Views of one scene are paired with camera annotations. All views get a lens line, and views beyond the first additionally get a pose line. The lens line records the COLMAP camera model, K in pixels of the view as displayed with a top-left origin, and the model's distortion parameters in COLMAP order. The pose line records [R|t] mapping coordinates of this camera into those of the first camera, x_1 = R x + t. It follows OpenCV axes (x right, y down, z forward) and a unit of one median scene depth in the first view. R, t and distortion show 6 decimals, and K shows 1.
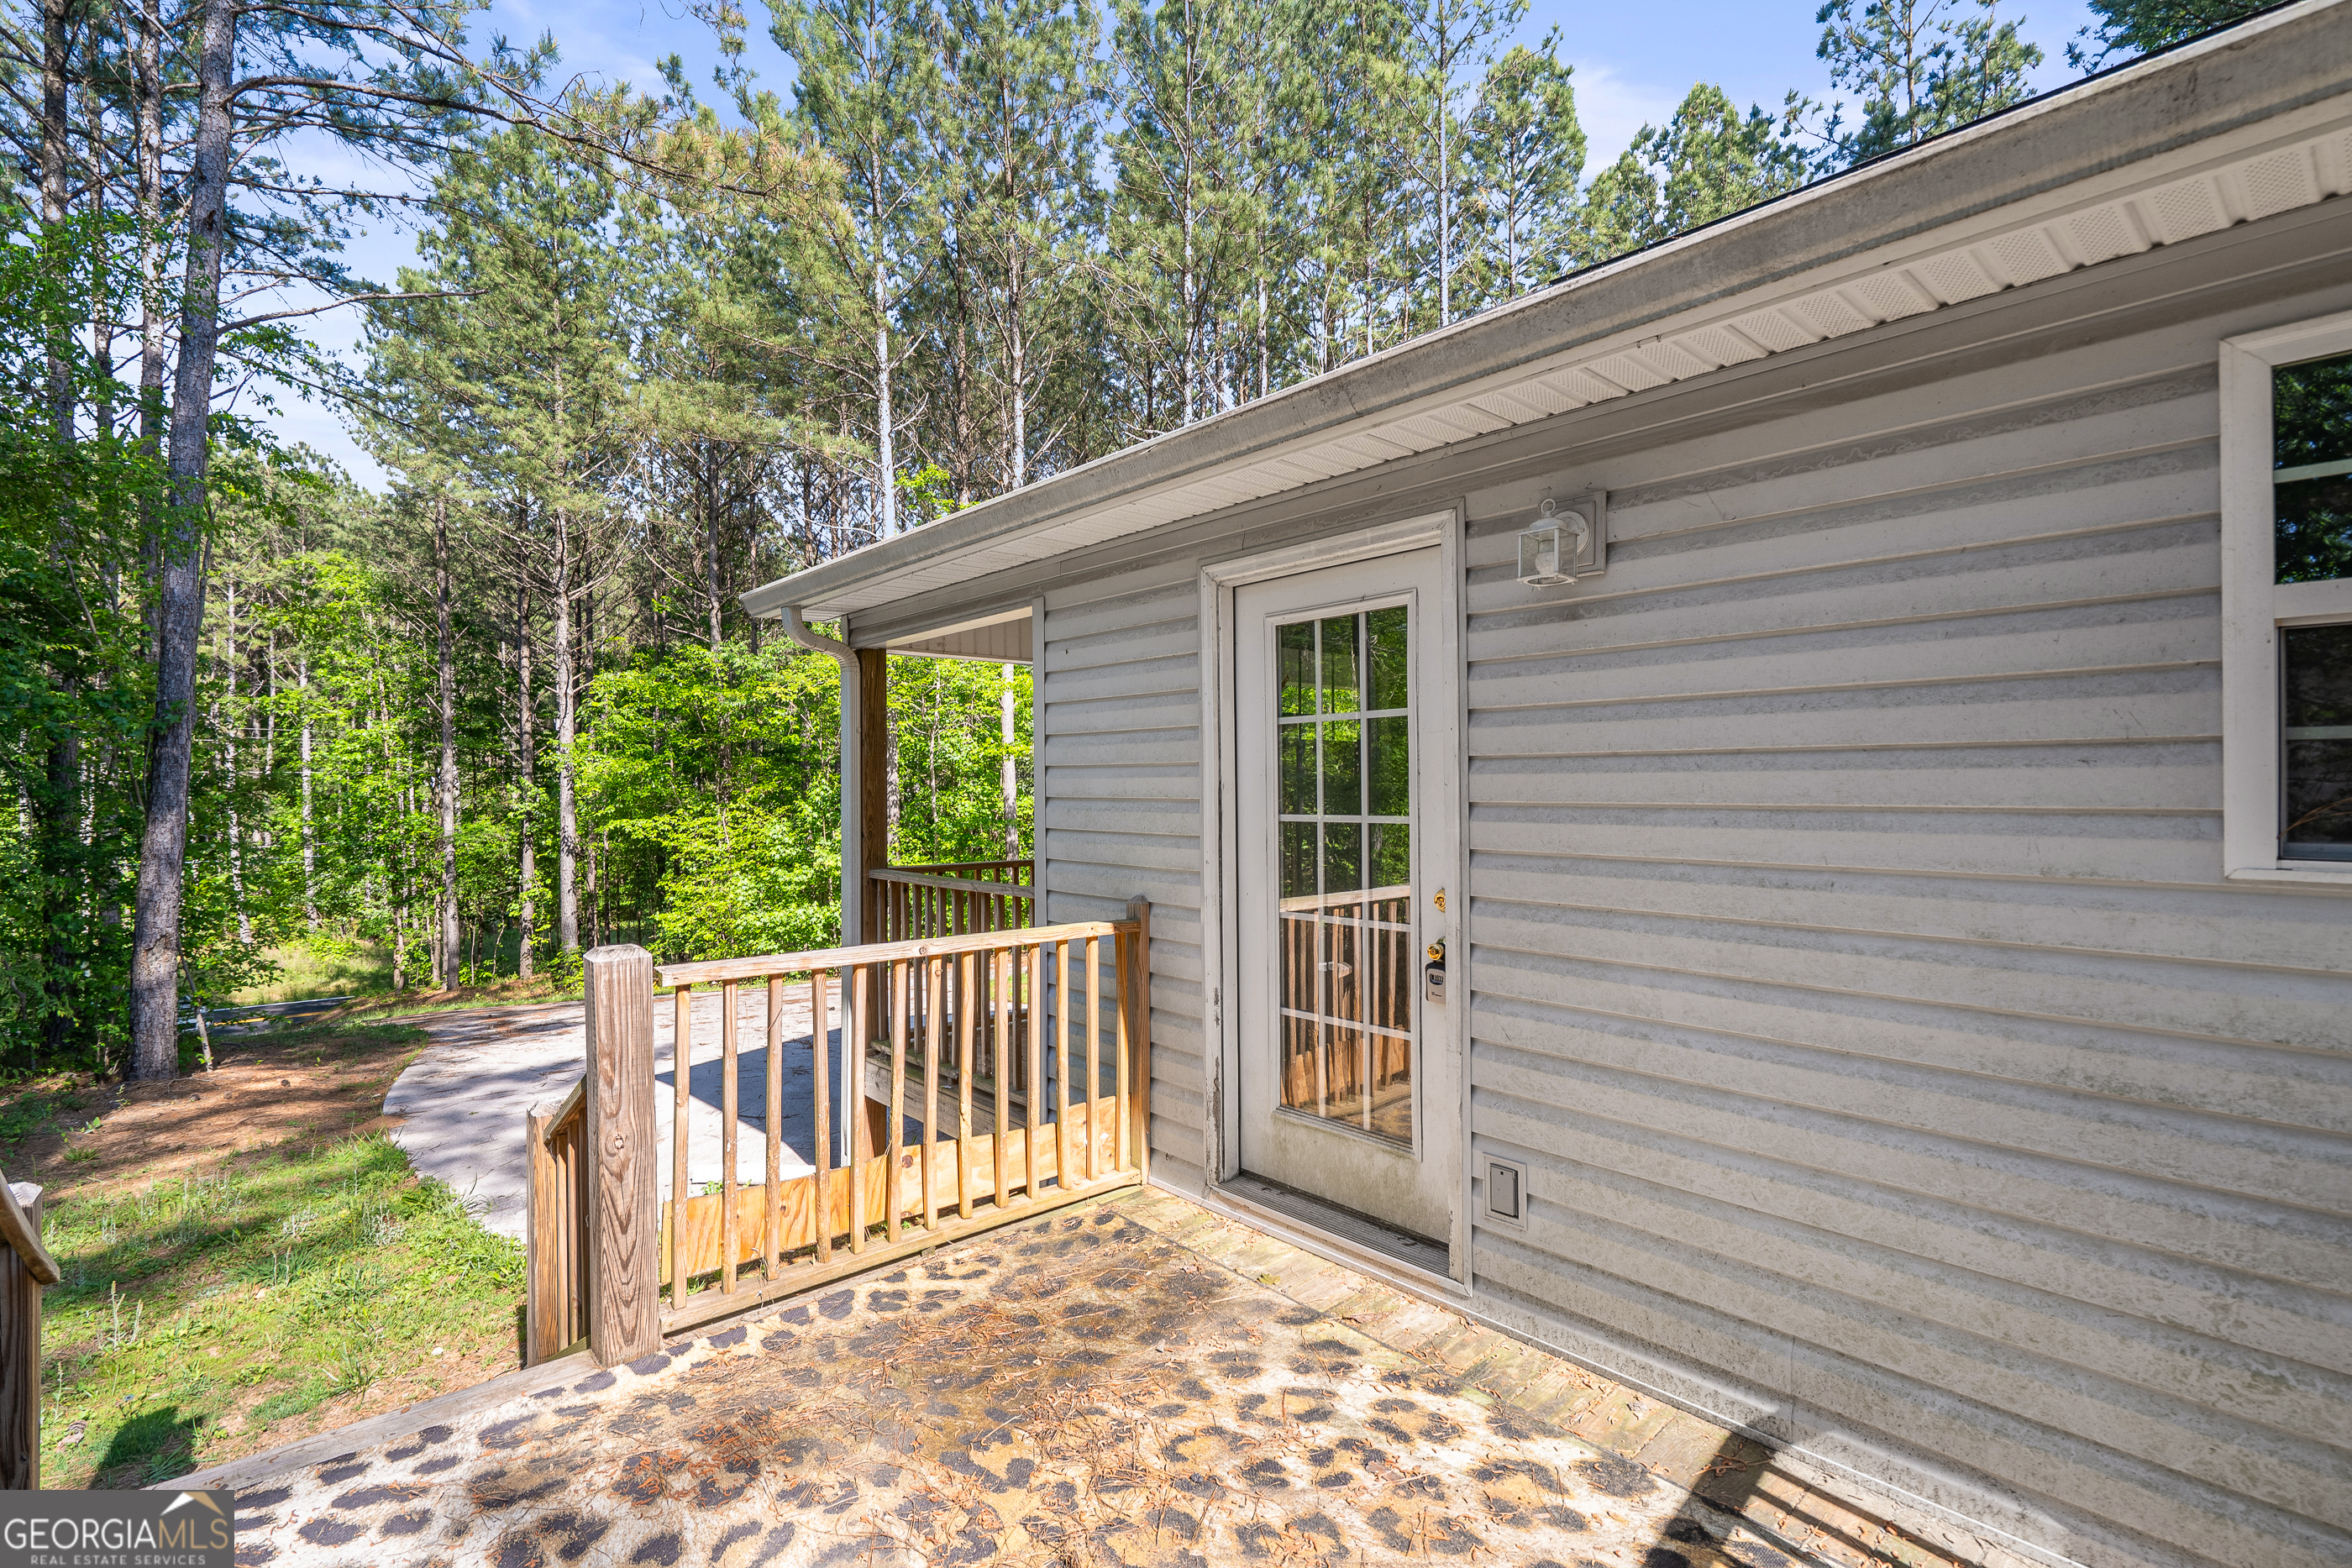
lens RADIAL K [[1096.8, 0, 1176.0], [0, 1096.8, 784.0], [0, 0, 1]] dist [-0.001355, -0.000327]
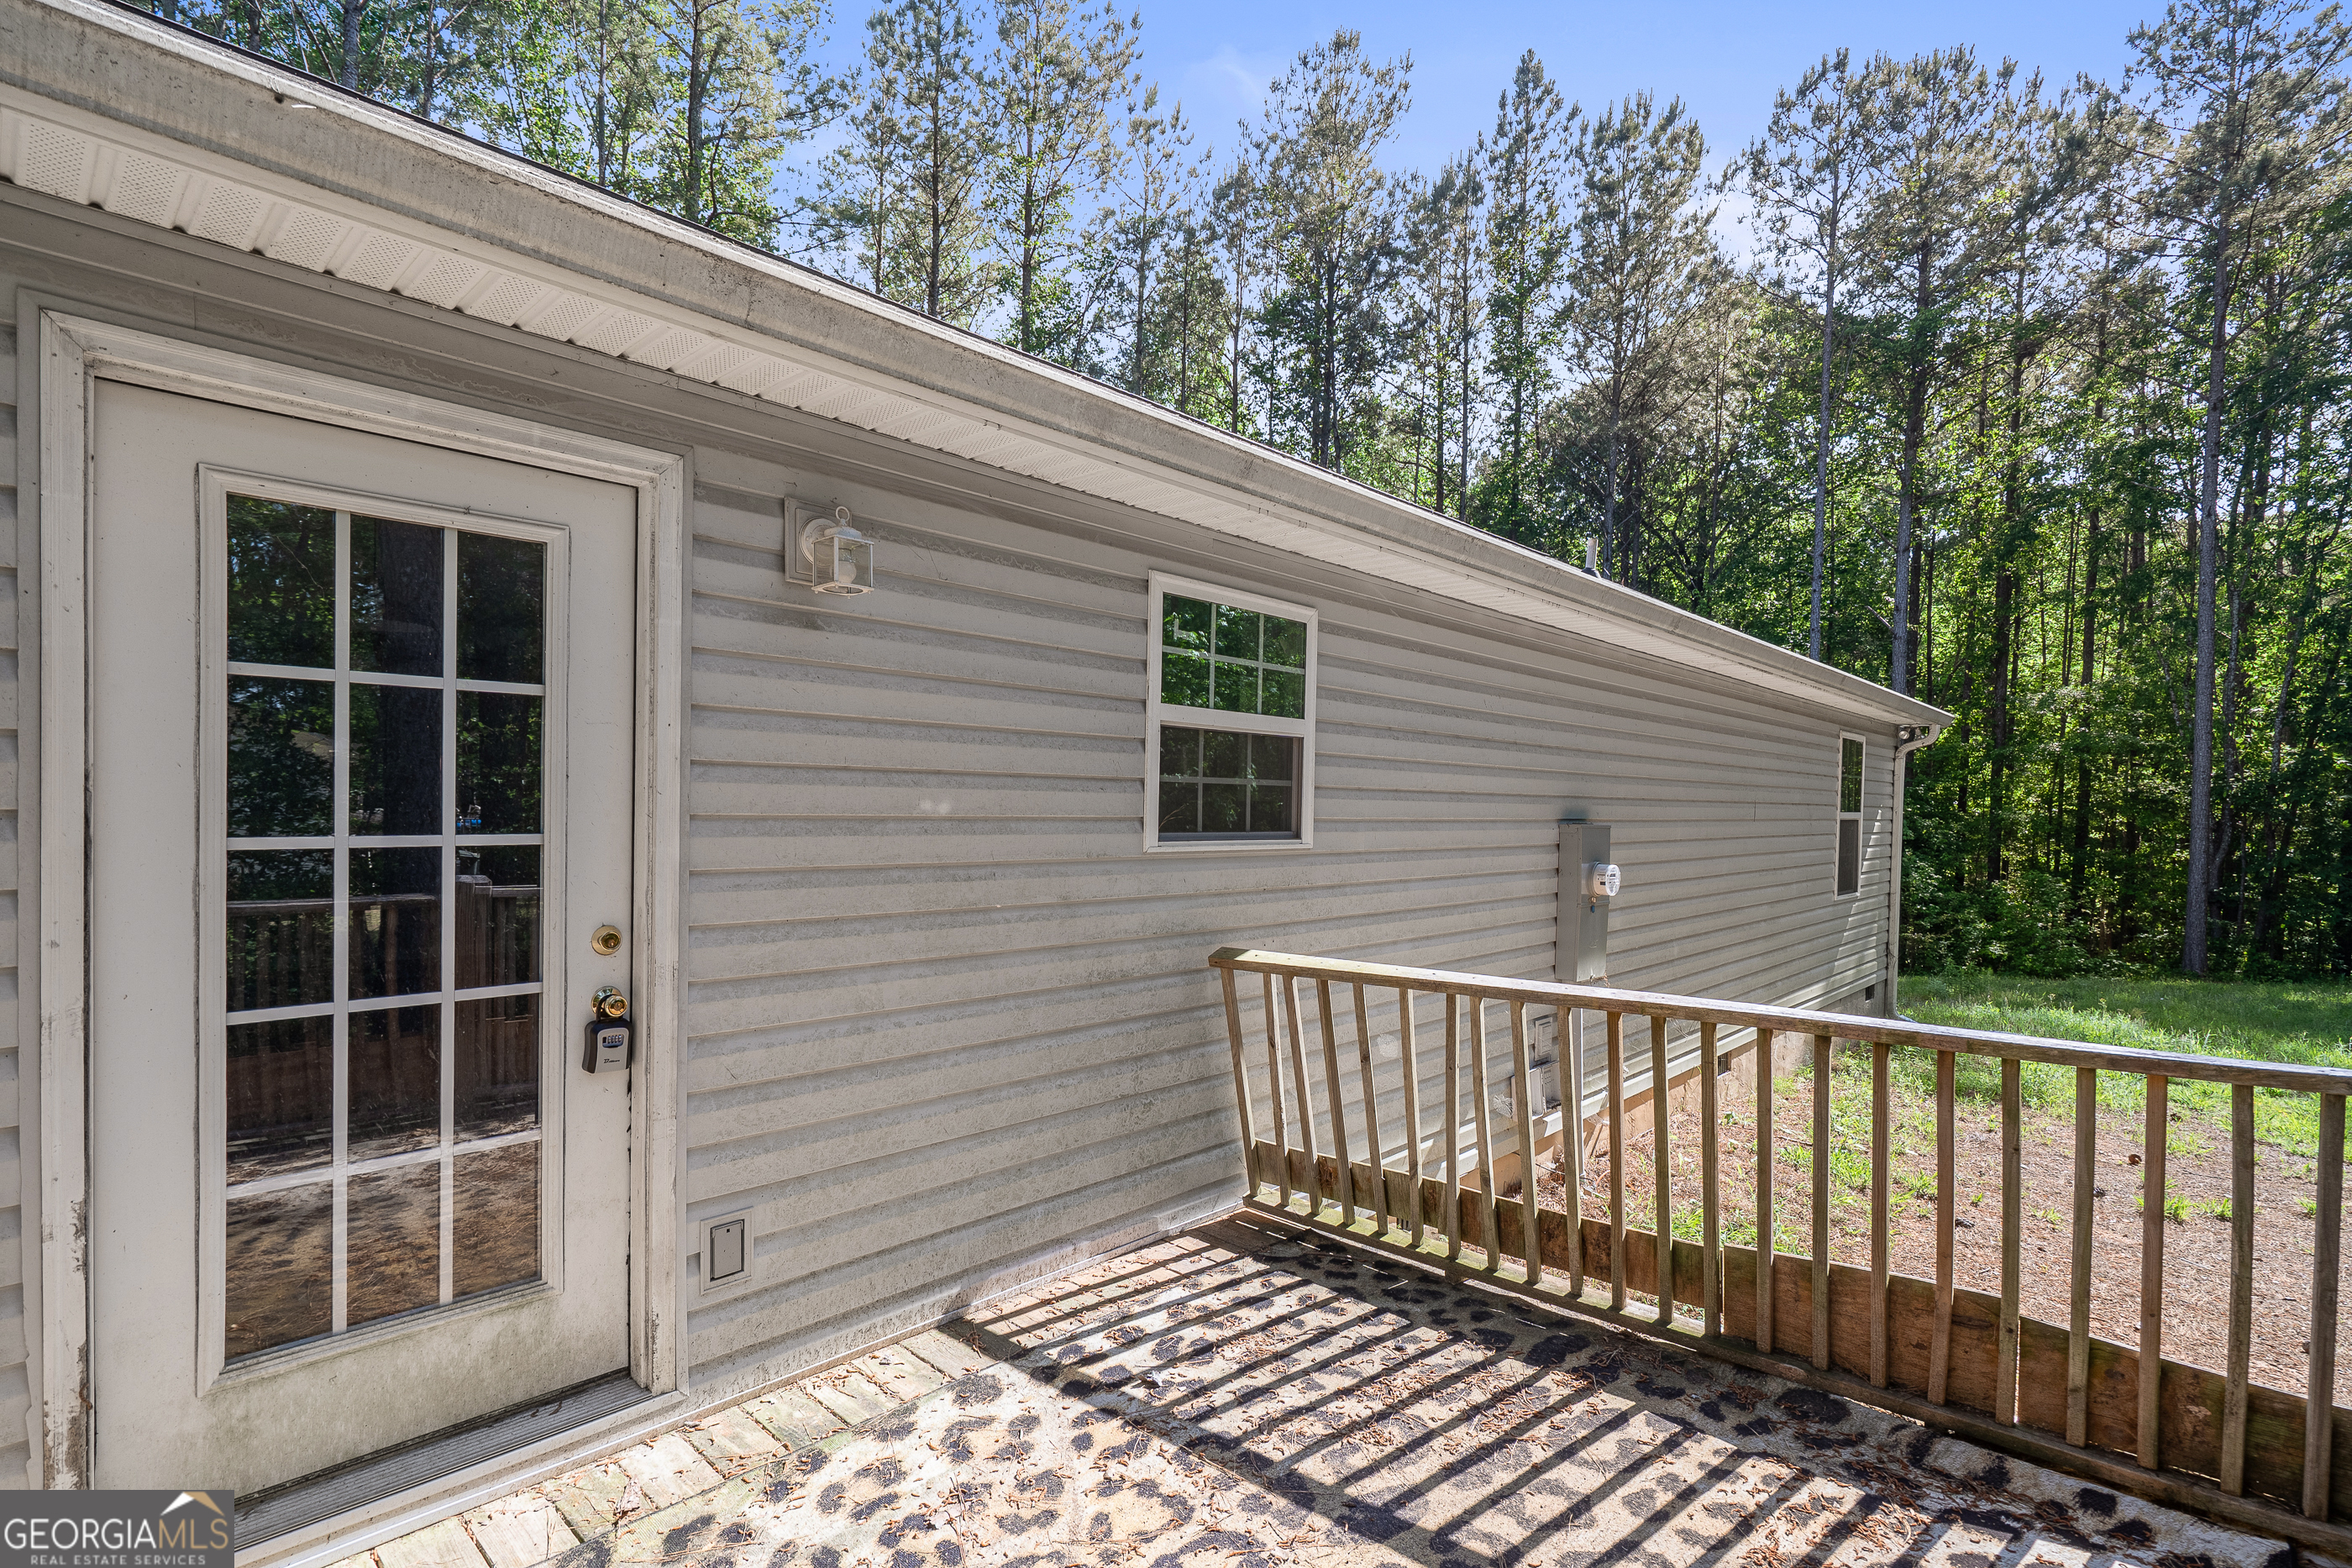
lens RADIAL K [[1144.1, 0, 1179.8], [0, 1144.1, 823.7], [0, 0, 1]] dist [-0.000119, 0.000307]
pose [[-0.115403, -0.013977, 0.993220, -0.766545], [-0.017114, 0.999781, 0.012081, 0.007968], [-0.993171, -0.015603, -0.115617, 0.865563]]
